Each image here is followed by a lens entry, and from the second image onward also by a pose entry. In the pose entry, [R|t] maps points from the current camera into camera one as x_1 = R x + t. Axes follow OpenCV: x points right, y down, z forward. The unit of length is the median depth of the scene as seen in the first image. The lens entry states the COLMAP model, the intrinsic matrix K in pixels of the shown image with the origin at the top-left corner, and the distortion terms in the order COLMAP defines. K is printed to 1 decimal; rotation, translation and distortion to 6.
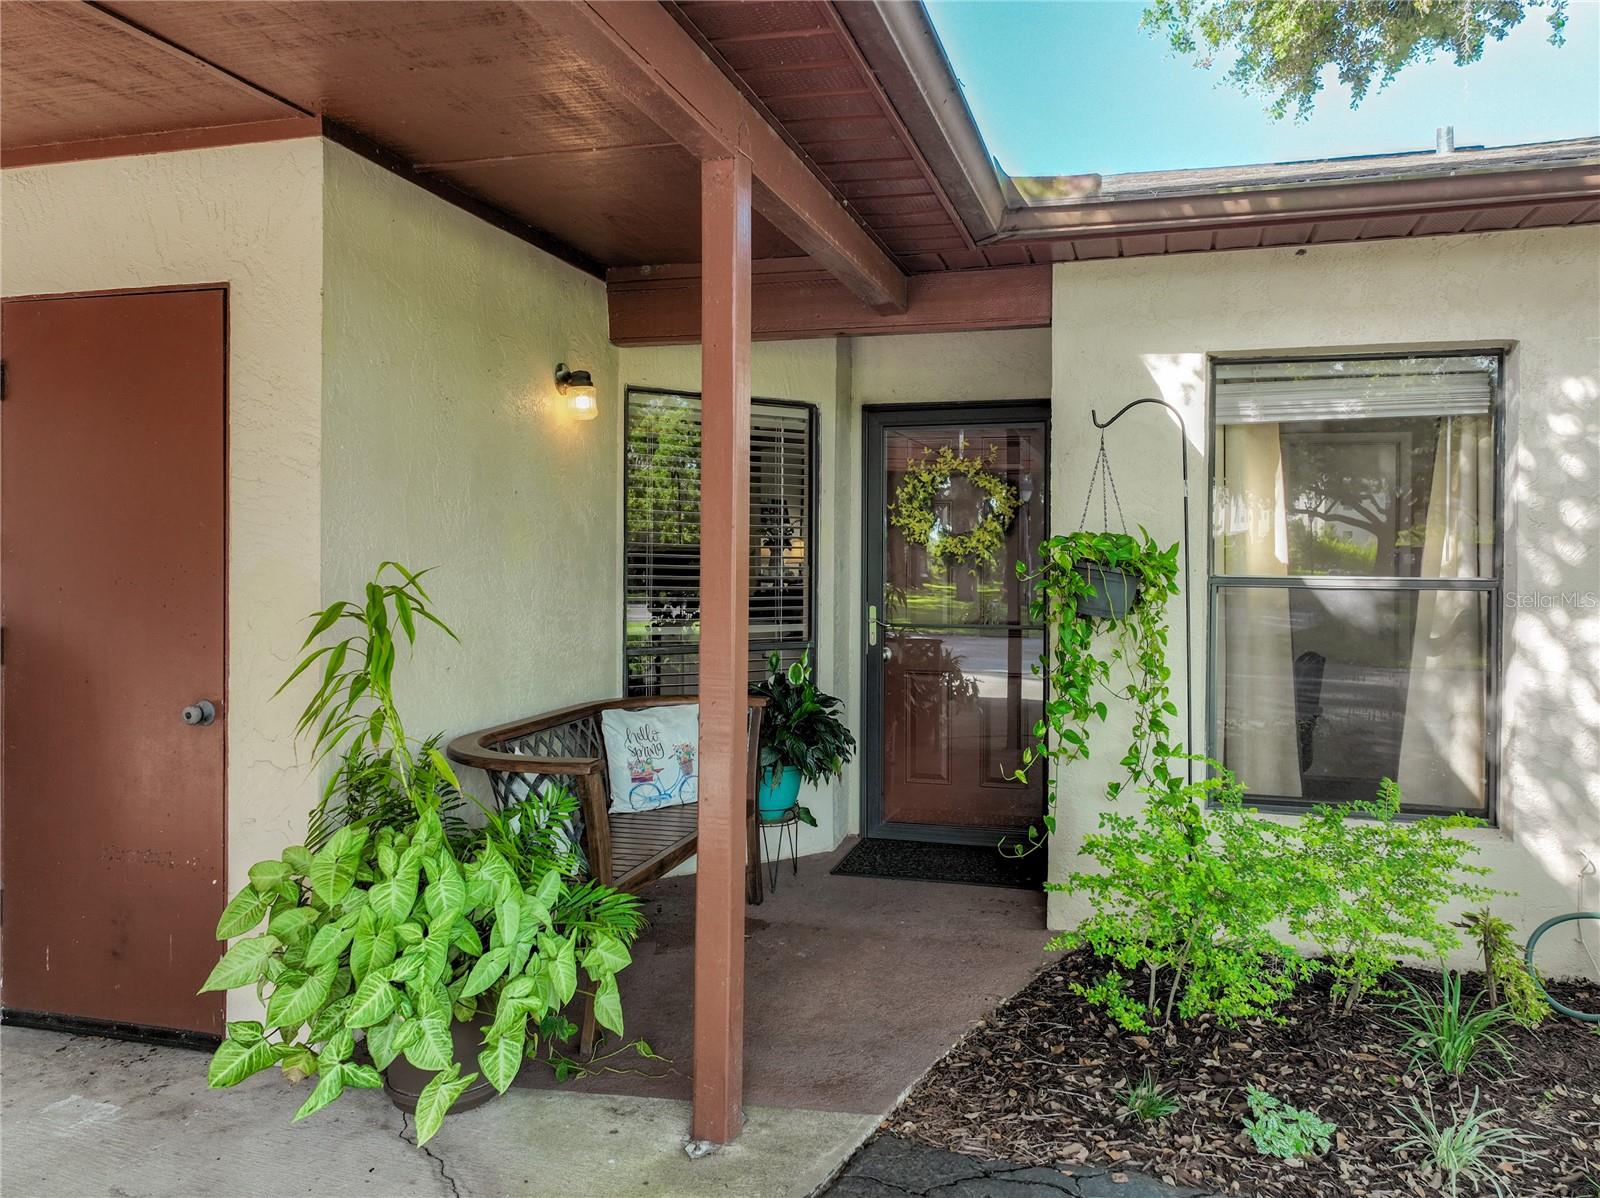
lens RADIAL K [[1254.0, 0, 800.0], [0, 1254.0, 599.0], [0, 0, 1]] dist [-0.360078, -0.001452]
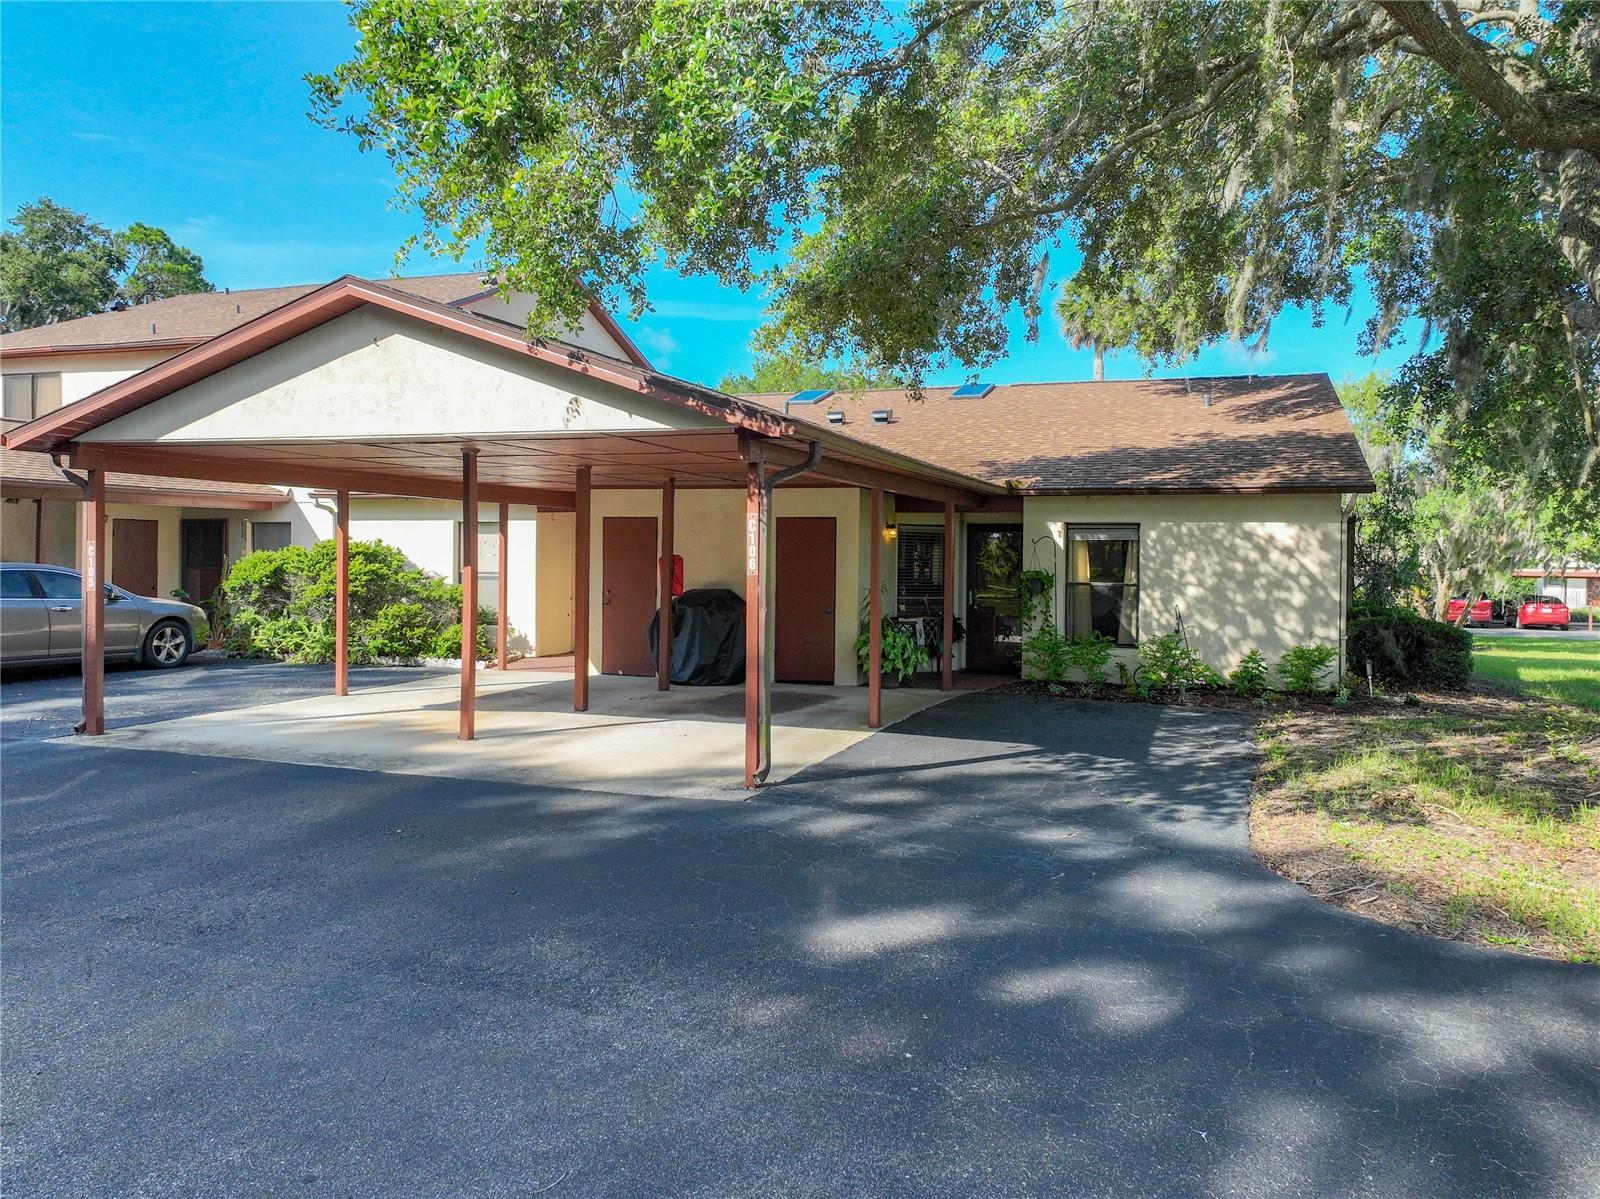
lens RADIAL K [[1254.0, 0, 800.0], [0, 1254.0, 599.5], [0, 0, 1]] dist [-0.360078, -0.001452]
pose [[0.998297, 0.005104, -0.058111, -0.265285], [-0.005732, 0.999927, -0.010652, 0.082116], [0.058053, 0.010967, 0.998253, -2.965208]]
